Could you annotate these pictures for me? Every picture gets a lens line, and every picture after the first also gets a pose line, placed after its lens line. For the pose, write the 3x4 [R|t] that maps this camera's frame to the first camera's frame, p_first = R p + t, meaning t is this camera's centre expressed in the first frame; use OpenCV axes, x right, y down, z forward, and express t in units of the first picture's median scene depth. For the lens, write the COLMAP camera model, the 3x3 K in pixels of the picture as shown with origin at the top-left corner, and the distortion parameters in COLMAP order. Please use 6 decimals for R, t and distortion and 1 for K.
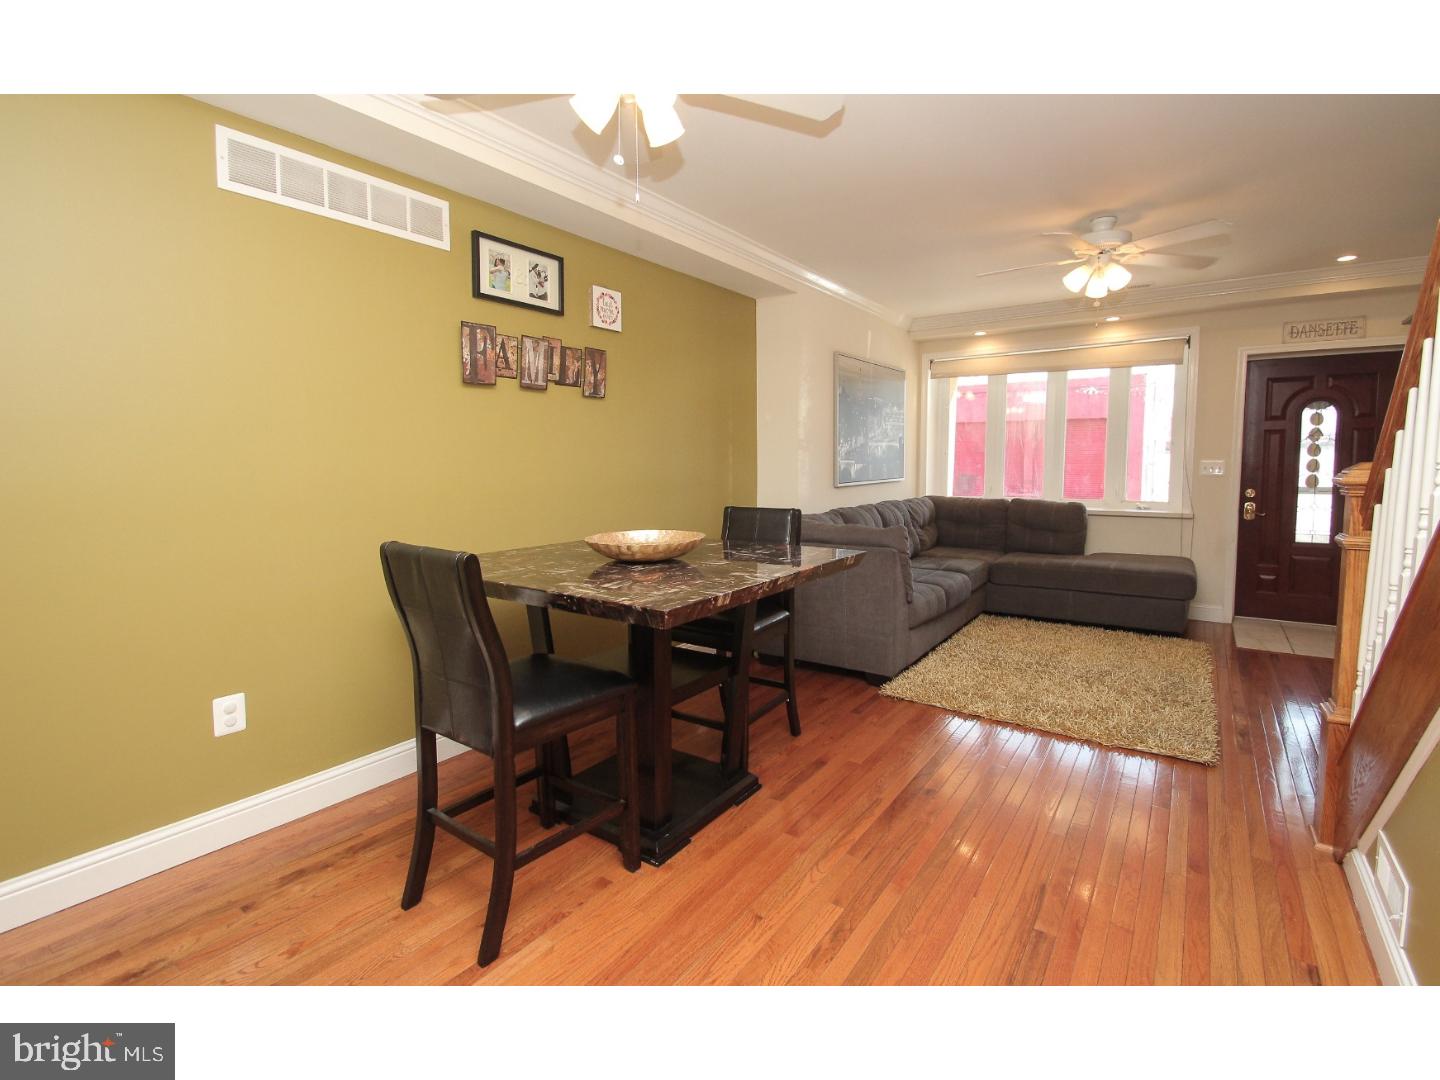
lens RADIAL K [[680.7, 0, 727.7], [0, 680.7, 519.9], [0, 0, 1]] dist [-0.002851, -0.000669]
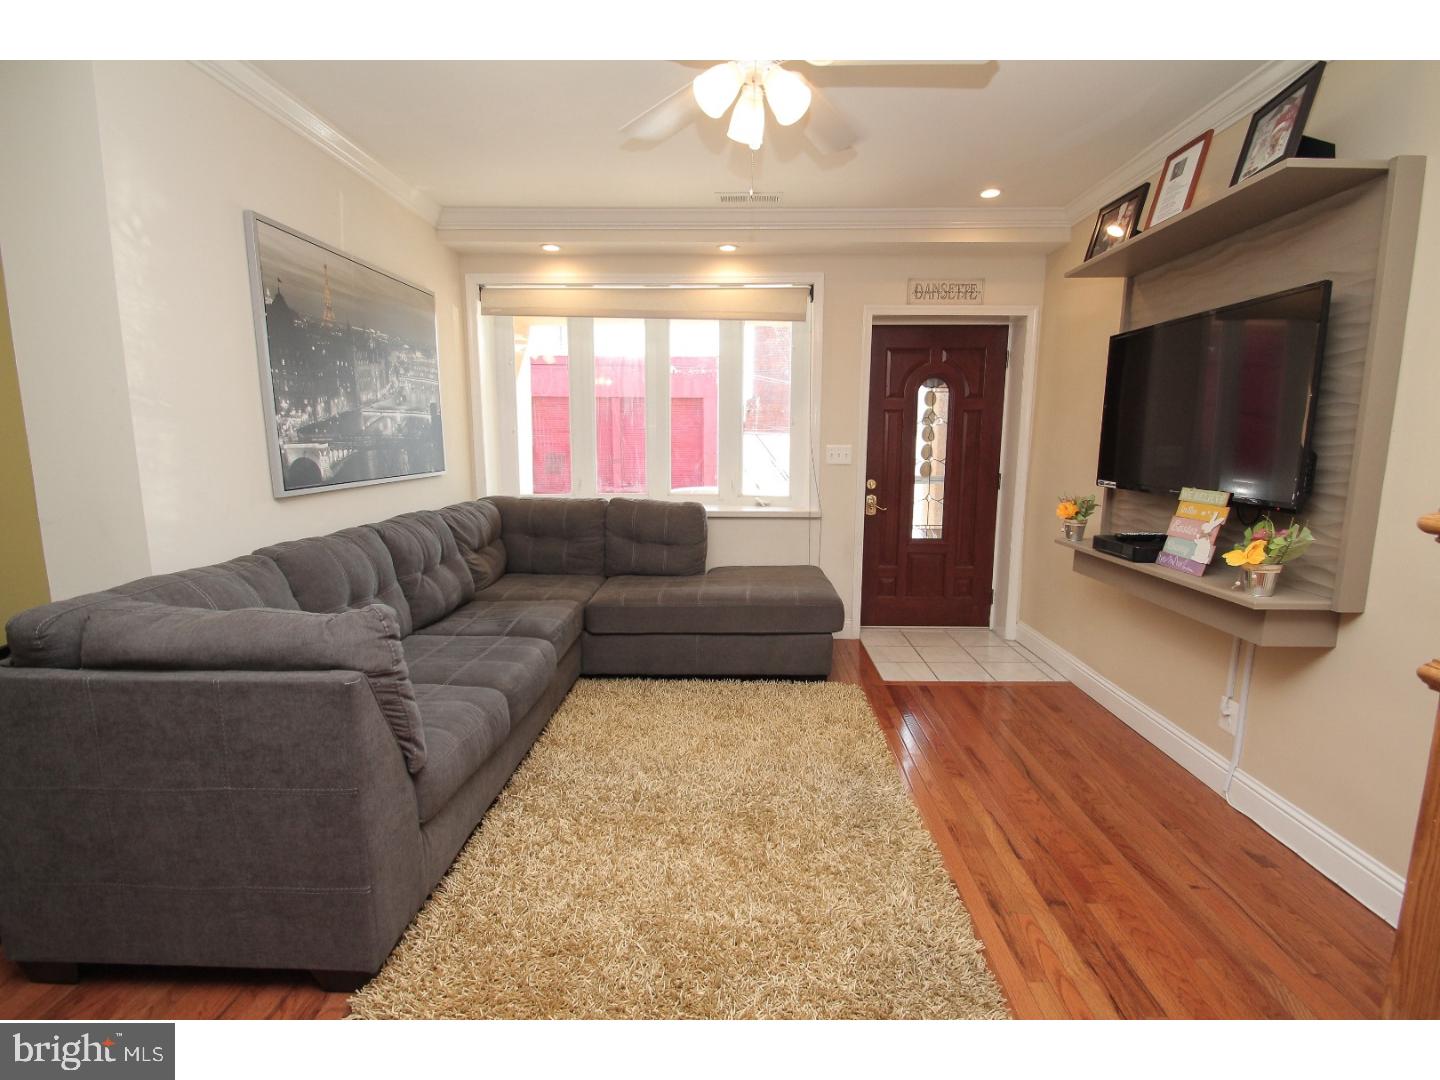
lens RADIAL K [[653.4, 0, 728.9], [0, 653.4, 538.9], [0, 0, 1]] dist [0.001833, -0.023433]
pose [[0.831754, -0.075729, 0.549955, 0.161045], [0.038635, 0.996146, 0.078738, -0.041733], [-0.553798, -0.044243, 0.831475, 0.406728]]
